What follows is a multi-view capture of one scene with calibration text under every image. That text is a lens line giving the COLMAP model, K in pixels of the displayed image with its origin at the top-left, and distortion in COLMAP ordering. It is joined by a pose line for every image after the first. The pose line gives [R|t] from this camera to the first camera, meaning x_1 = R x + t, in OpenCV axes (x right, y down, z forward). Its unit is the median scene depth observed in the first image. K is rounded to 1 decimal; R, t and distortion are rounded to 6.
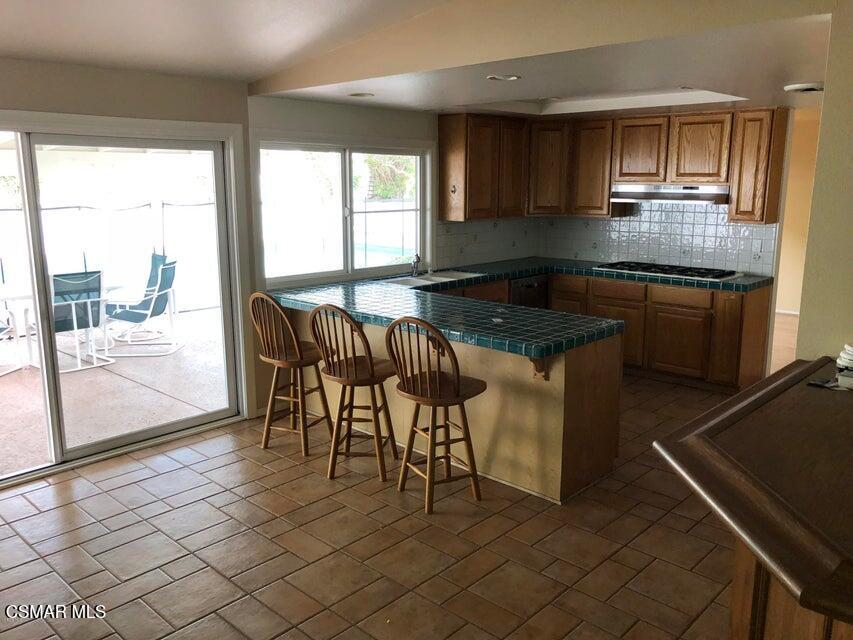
lens RADIAL K [[707.1, 0, 426.5], [0, 707.1, 320.0], [0, 0, 1]] dist [-0.017006, -0.004005]
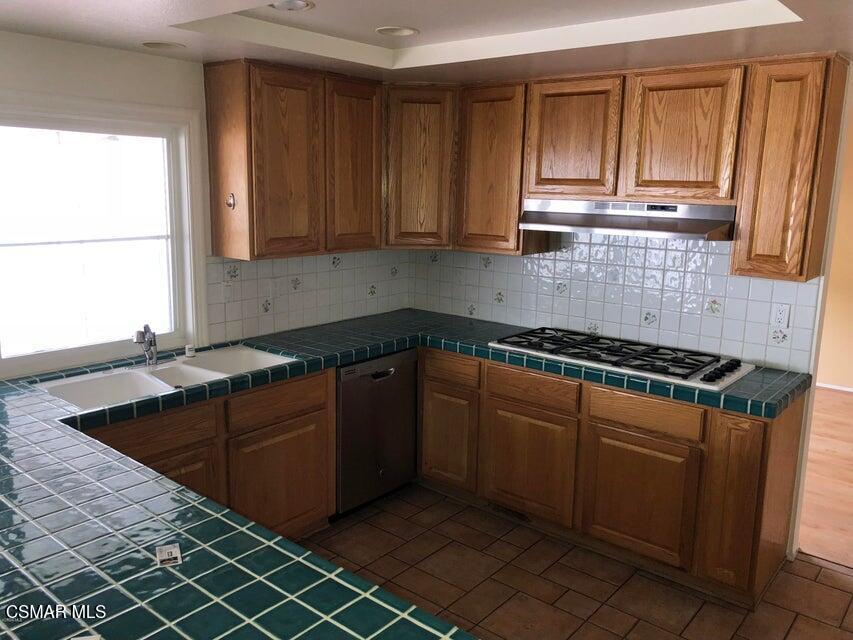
lens RADIAL K [[706.1, 0, 426.5], [0, 706.1, 320.0], [0, 0, 1]] dist [0.008641, -0.000325]
pose [[0.997357, 0.009334, 0.072056, 0.150914], [-0.008773, 0.999929, -0.008092, -0.092134], [-0.072126, 0.007438, 0.997368, 0.456288]]
